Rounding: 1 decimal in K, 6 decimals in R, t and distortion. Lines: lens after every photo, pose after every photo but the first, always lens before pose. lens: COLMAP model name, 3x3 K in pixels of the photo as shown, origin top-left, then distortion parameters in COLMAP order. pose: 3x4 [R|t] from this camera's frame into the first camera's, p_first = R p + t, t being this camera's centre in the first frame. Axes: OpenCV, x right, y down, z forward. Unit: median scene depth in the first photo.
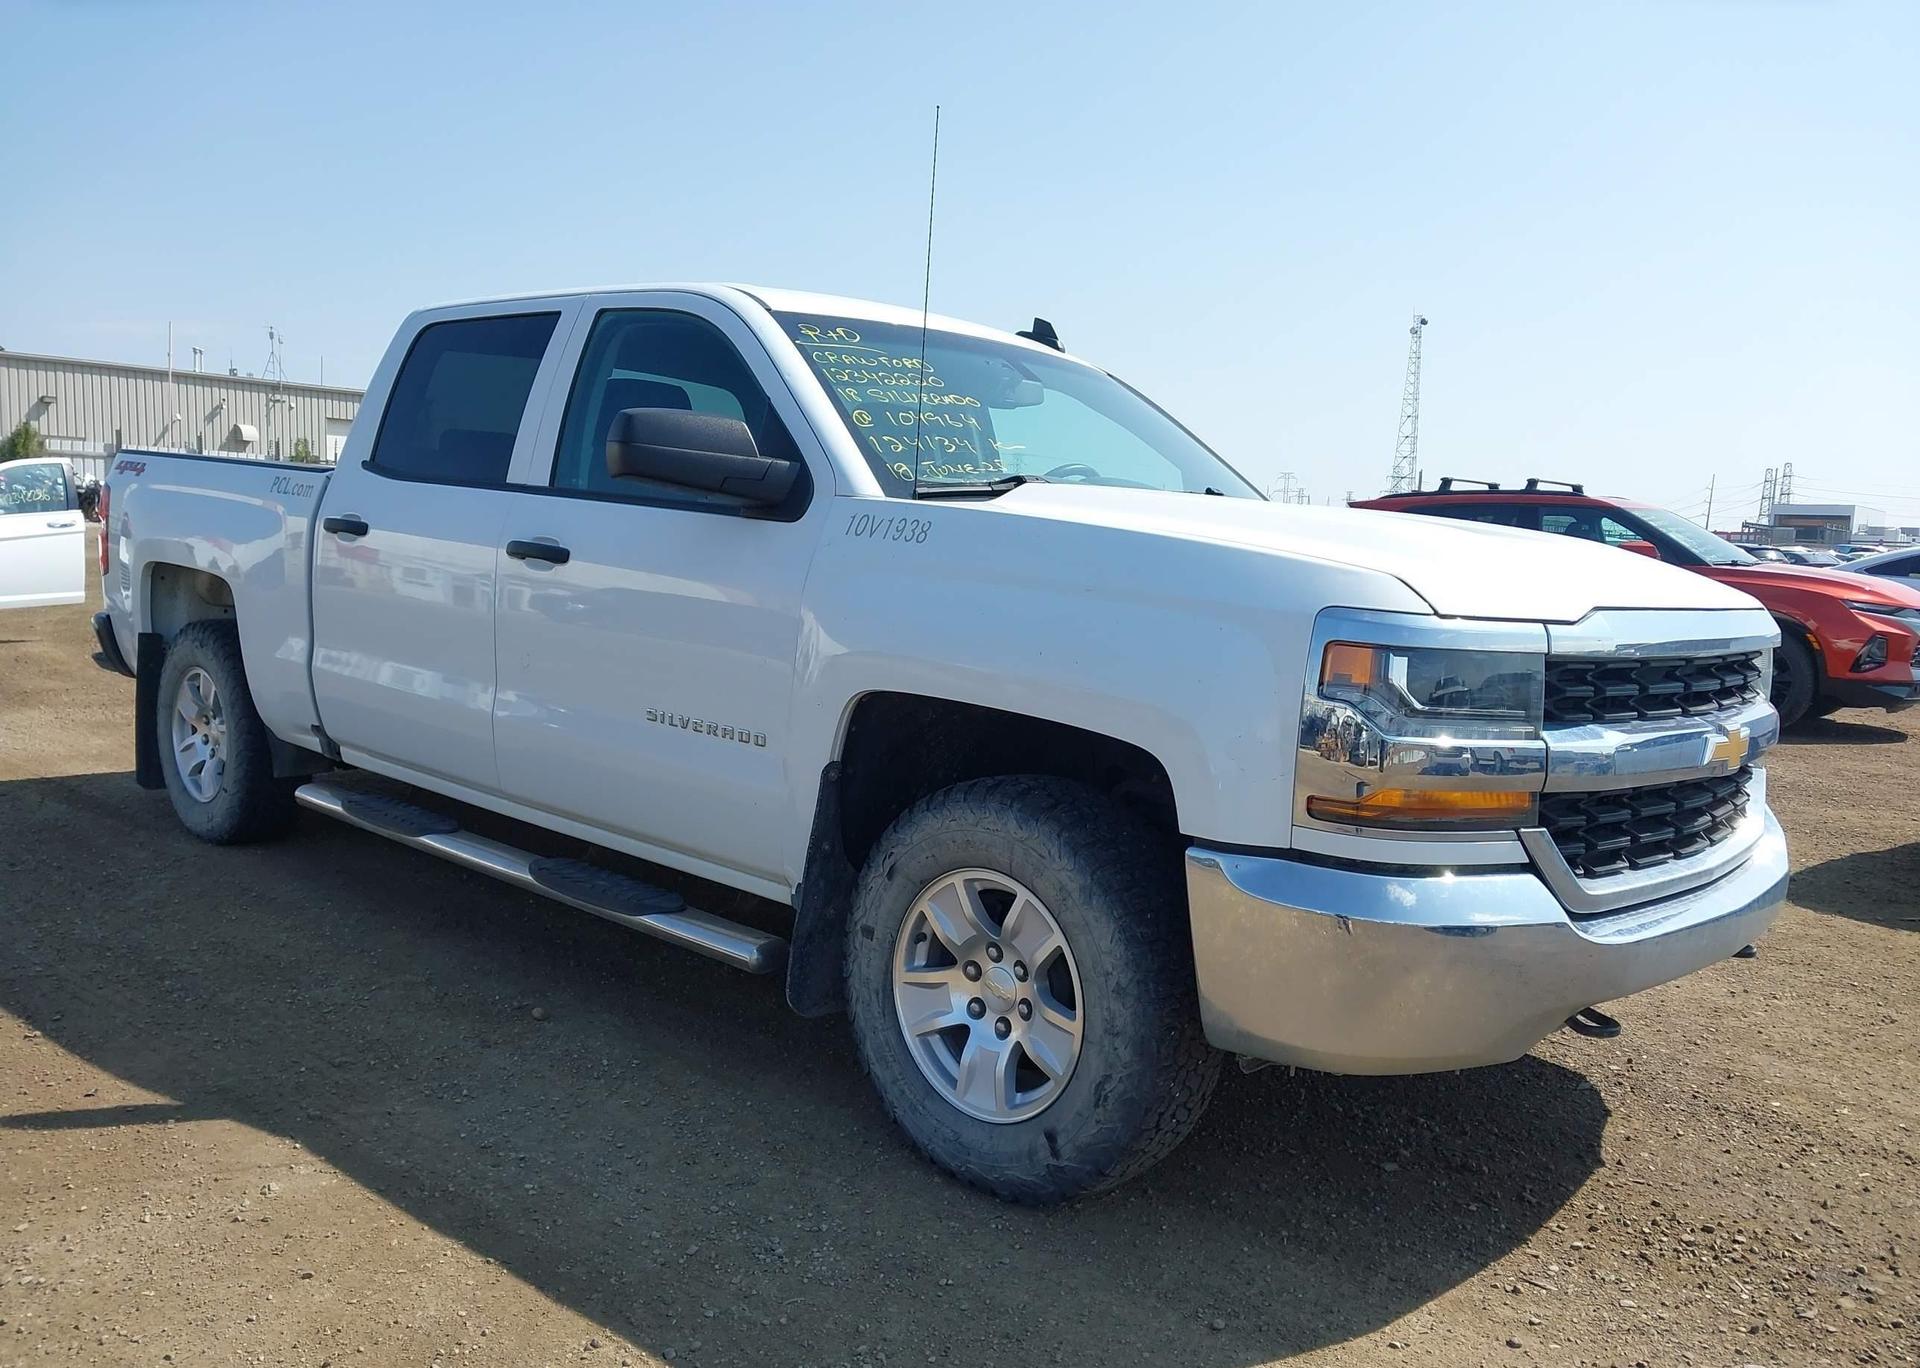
lens RADIAL K [[1466.8, 0, 960.0], [0, 1466.8, 684.0], [0, 0, 1]] dist [0.162820, -0.368052]
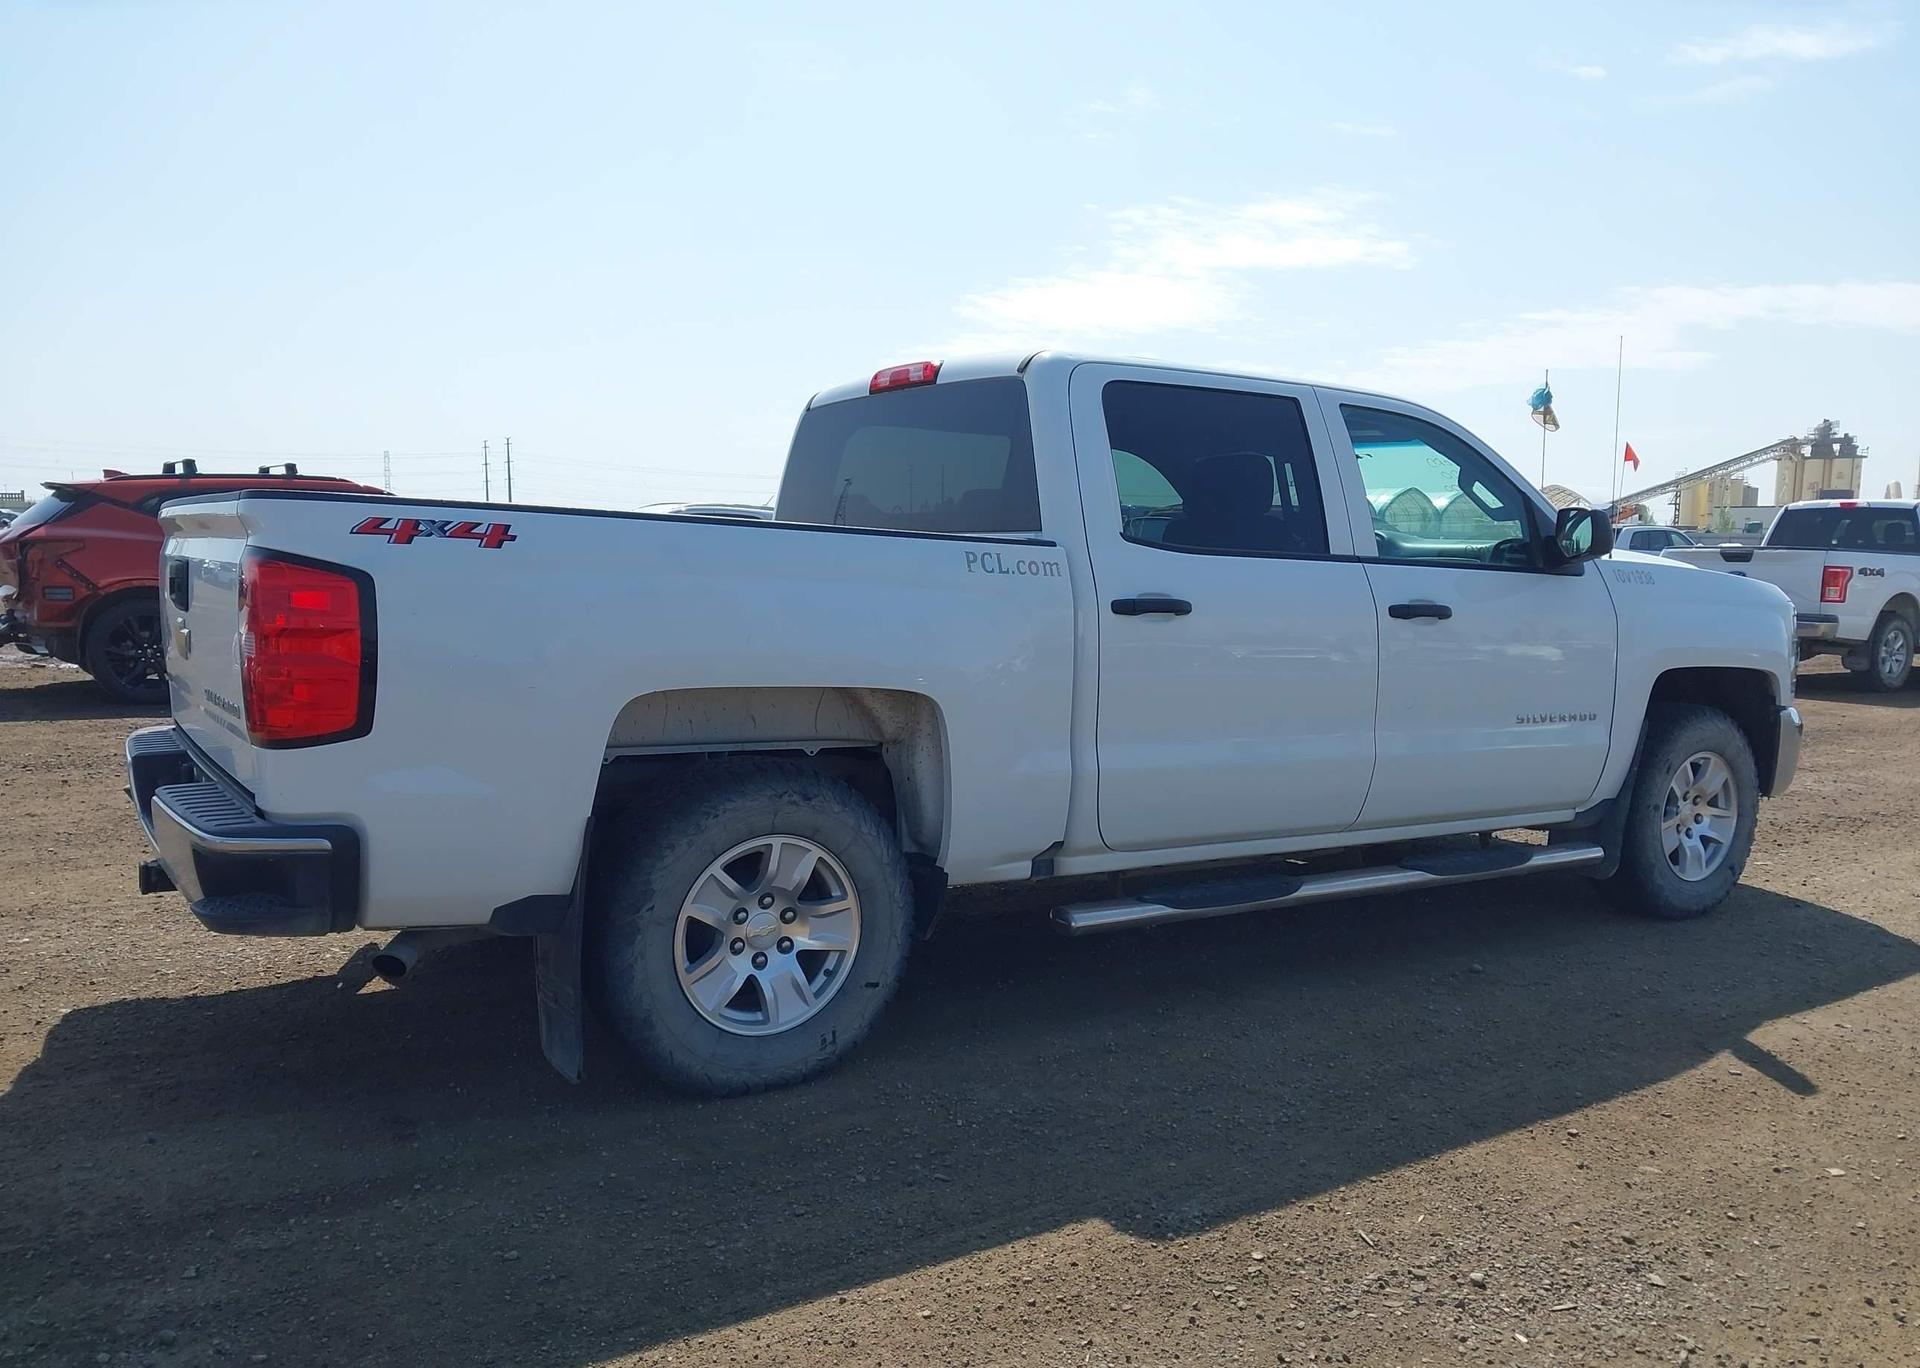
lens RADIAL K [[1492.2, 0, 960.0], [0, 1492.2, 684.0], [0, 0, 1]] dist [0.087362, -0.073358]
pose [[0.256286, -0.130307, 0.957777, -2.069908], [0.093617, 0.989559, 0.109581, -0.264761], [-0.962057, 0.061580, 0.265810, 1.361482]]
